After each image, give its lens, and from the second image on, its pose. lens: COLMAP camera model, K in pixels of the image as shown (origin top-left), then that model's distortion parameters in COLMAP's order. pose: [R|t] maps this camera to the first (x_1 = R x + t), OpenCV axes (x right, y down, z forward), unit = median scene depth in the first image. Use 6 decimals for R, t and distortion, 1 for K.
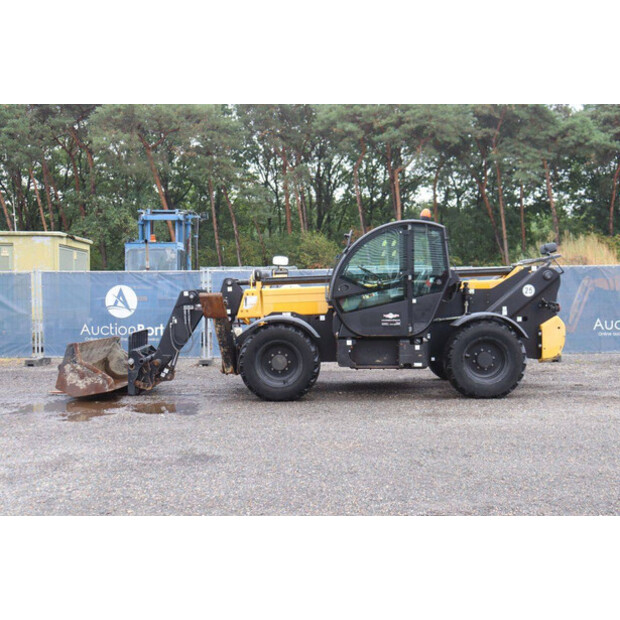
lens RADIAL K [[764.8, 0, 301.1], [0, 764.8, 310.1], [0, 0, 1]] dist [0.022201, 0.056138]
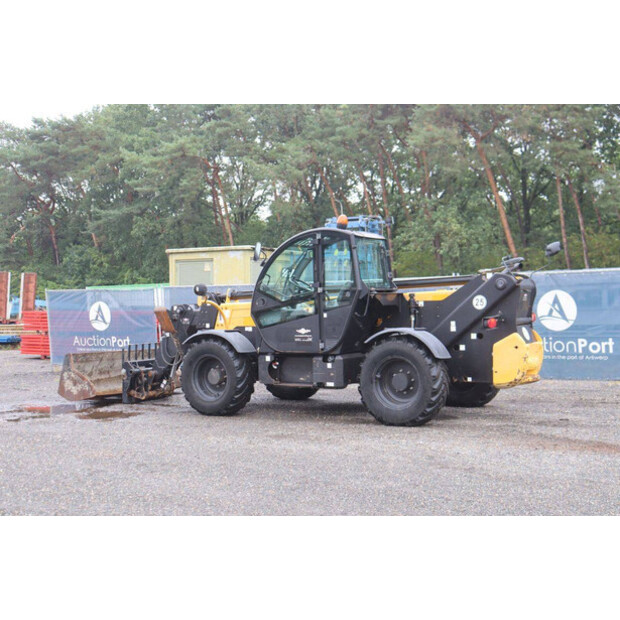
lens RADIAL K [[877.7, 0, 310.0], [0, 877.7, 310.0], [0, 0, 1]] dist [0.023559, 0.041357]
pose [[0.859574, -0.004727, -0.510990, 0.663977], [-0.001143, 0.999937, -0.011173, -0.006302], [0.511011, 0.010188, 0.859514, 0.075711]]
